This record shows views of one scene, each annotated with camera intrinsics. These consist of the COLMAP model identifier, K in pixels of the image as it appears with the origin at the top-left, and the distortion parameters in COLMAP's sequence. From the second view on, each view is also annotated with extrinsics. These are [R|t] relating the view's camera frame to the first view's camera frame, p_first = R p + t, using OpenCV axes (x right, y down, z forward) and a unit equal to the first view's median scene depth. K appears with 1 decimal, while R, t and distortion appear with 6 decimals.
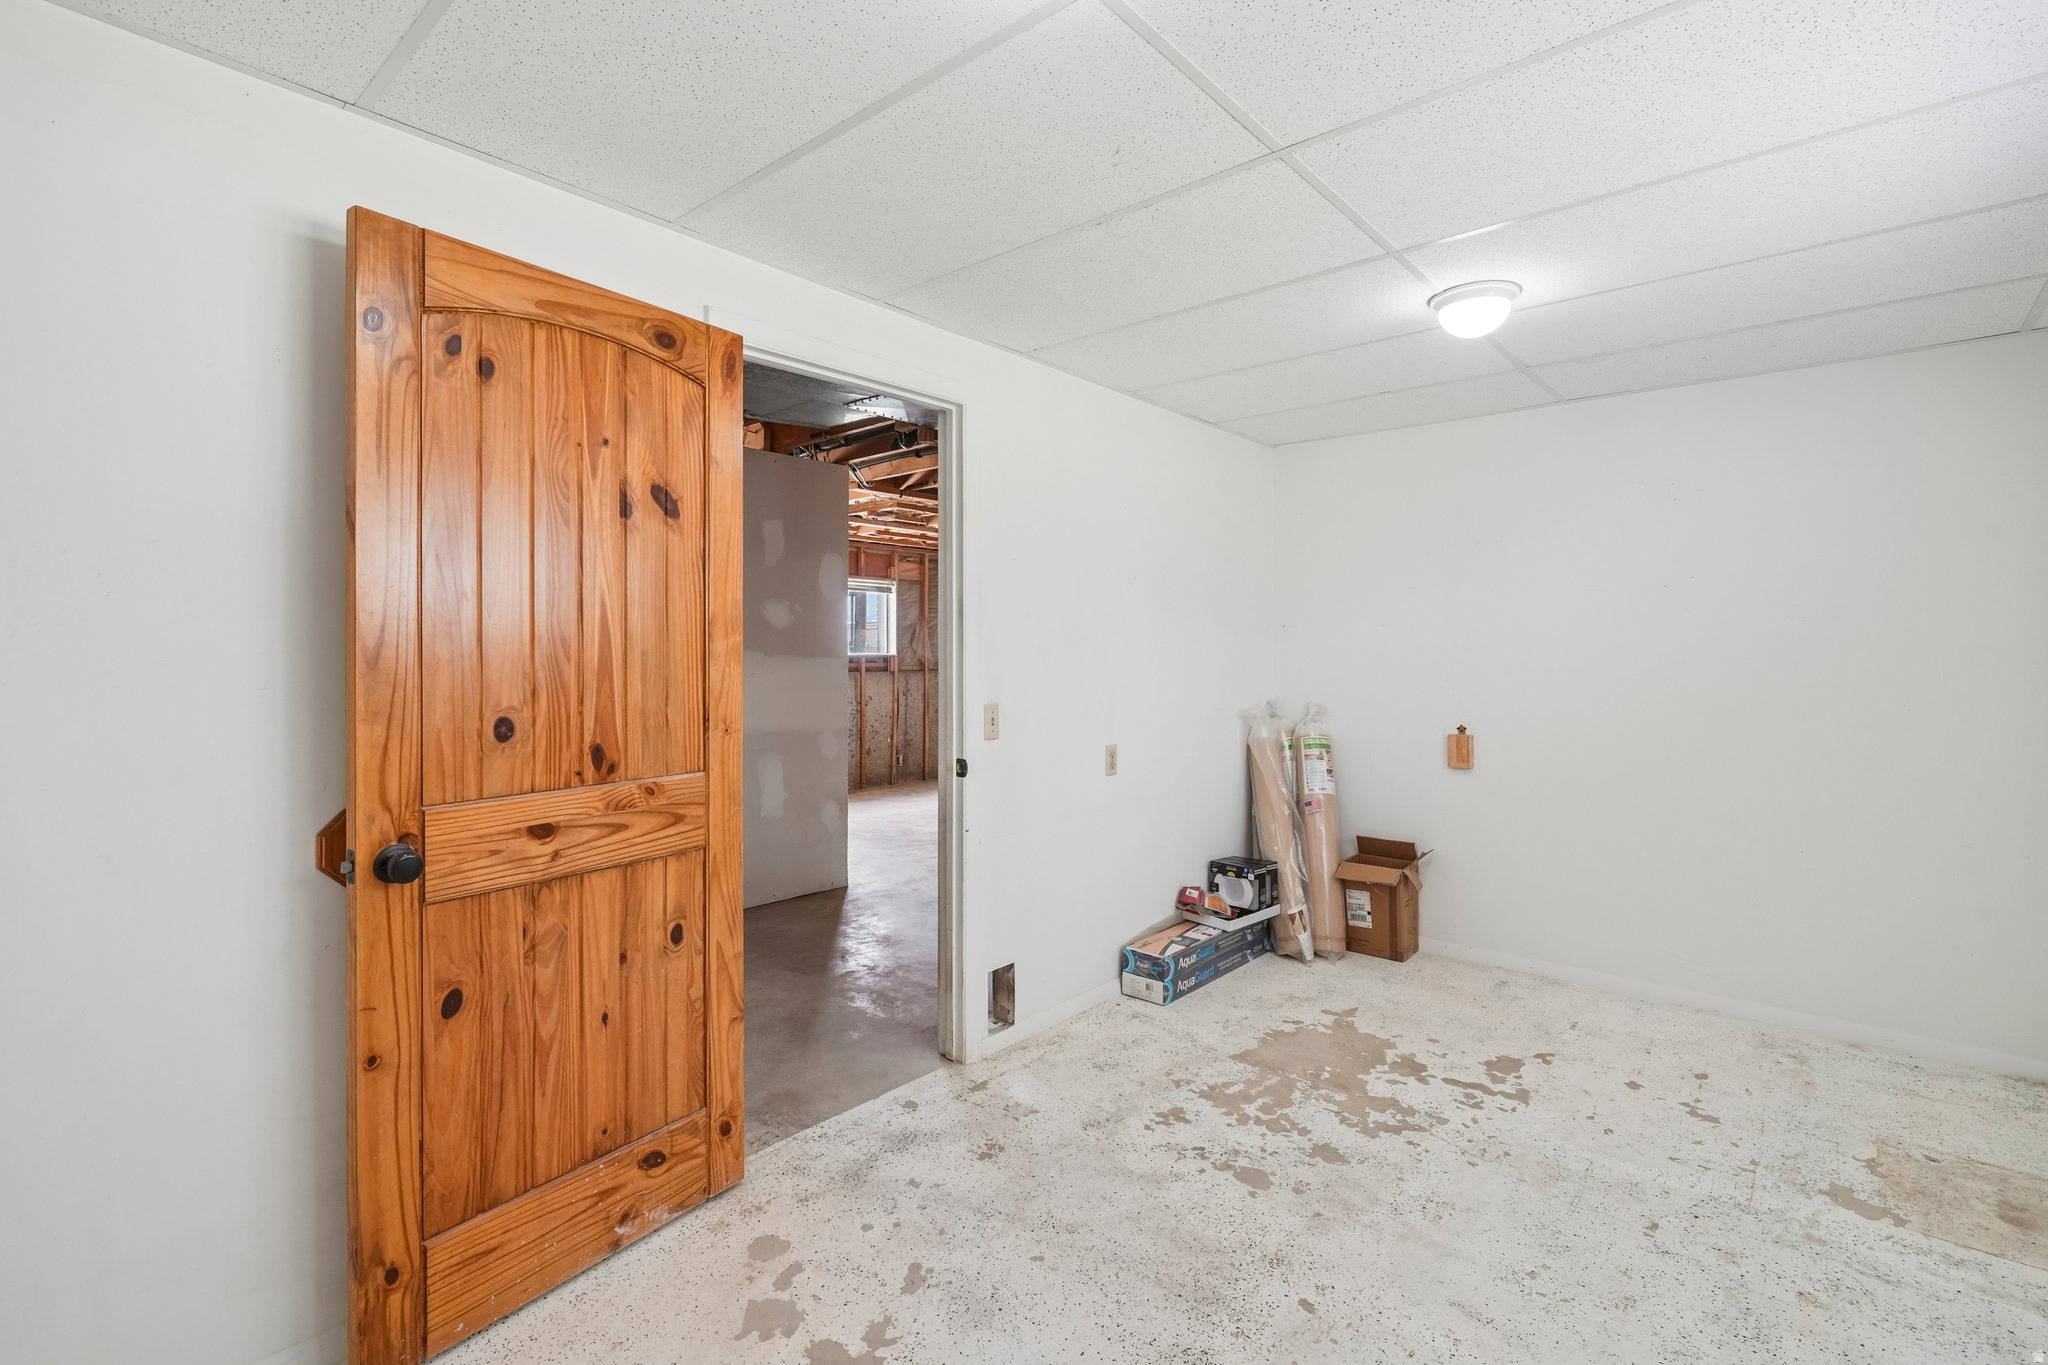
lens RADIAL K [[925.2, 0, 1022.3], [0, 925.2, 660.5], [0, 0, 1]] dist [-0.005752, 0.004133]
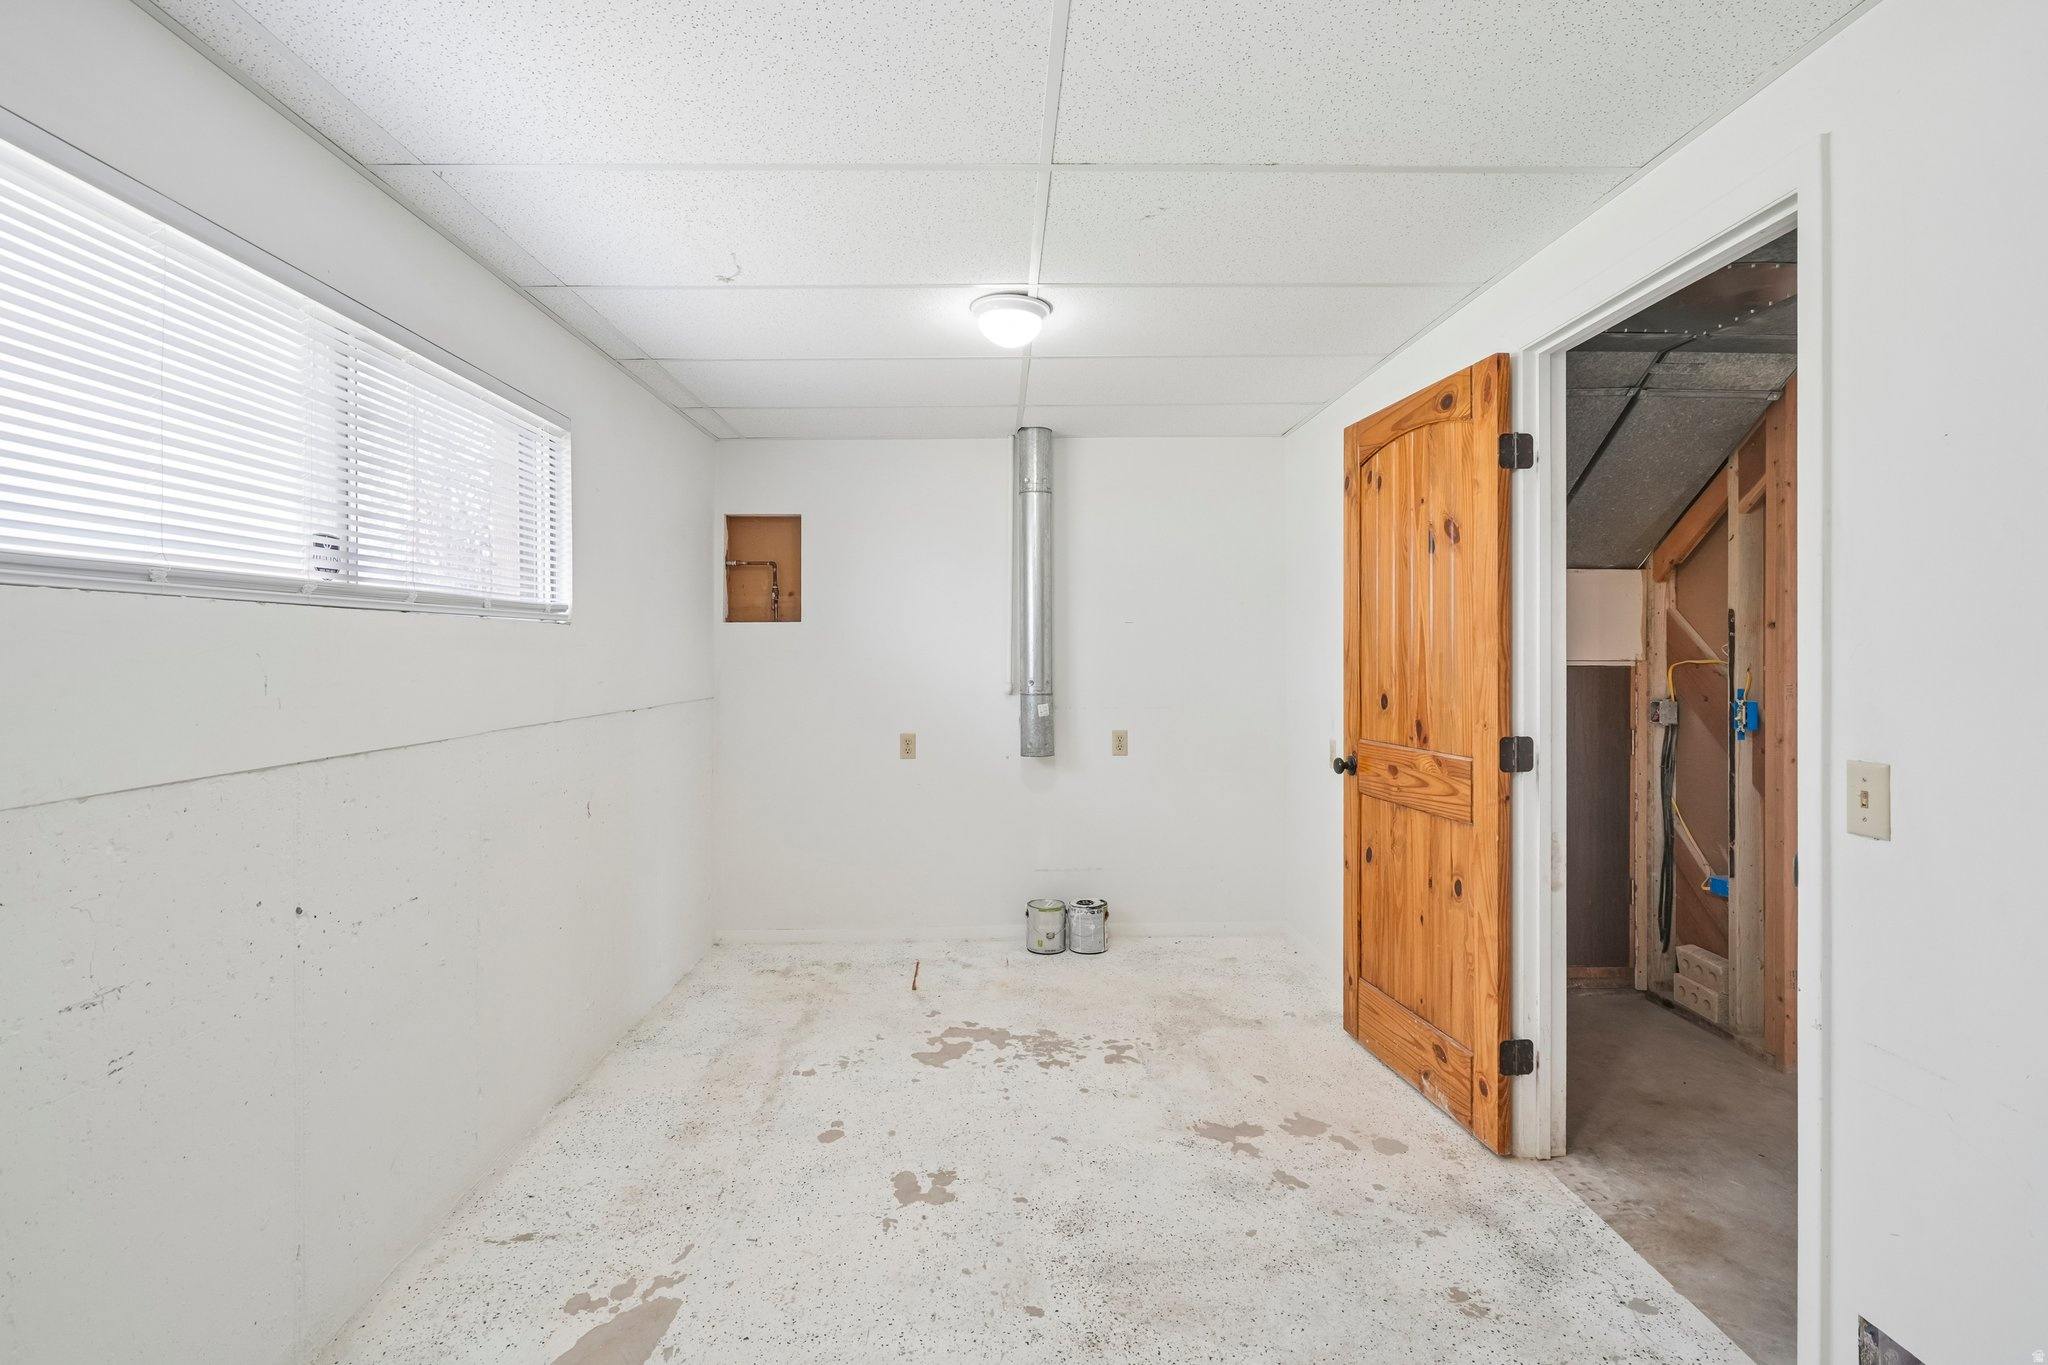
lens RADIAL K [[925.2, 0, 1023.3], [0, 925.2, 669.3], [0, 0, 1]] dist [-0.005752, 0.004133]
pose [[-0.724076, 0.013975, -0.689579, 0.892199], [-0.004491, 0.999678, 0.024974, -0.016447], [0.689706, 0.021180, -0.723780, 1.523412]]
